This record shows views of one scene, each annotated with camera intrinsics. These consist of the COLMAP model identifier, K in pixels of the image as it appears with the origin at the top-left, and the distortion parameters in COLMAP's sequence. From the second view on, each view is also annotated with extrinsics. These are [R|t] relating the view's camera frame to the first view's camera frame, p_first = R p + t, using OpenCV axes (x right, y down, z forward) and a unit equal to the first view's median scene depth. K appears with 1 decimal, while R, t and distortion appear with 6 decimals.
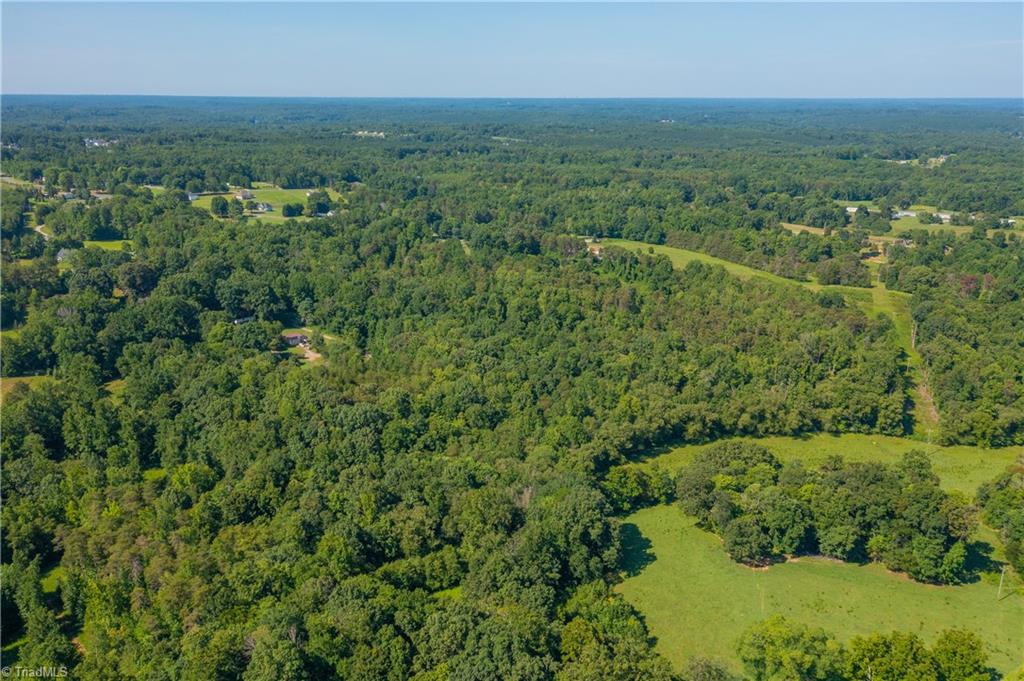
lens RADIAL K [[809.5, 0, 512.0], [0, 809.5, 340.5], [0, 0, 1]] dist [-0.010450, 0.053544]
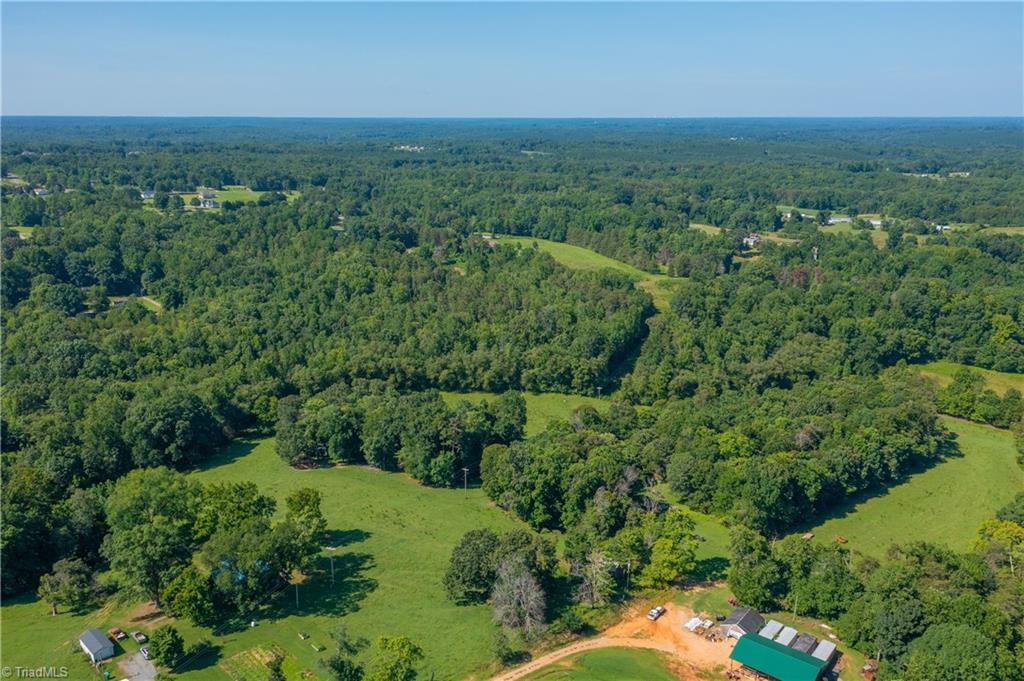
lens RADIAL K [[831.9, 0, 512.0], [0, 831.9, 340.5], [0, 0, 1]] dist [-0.013882, 0.064387]
pose [[0.992575, 0.029152, -0.118092, 0.243703], [-0.032766, 0.999049, -0.028779, 0.038603], [0.117141, 0.032435, 0.992585, -0.056032]]
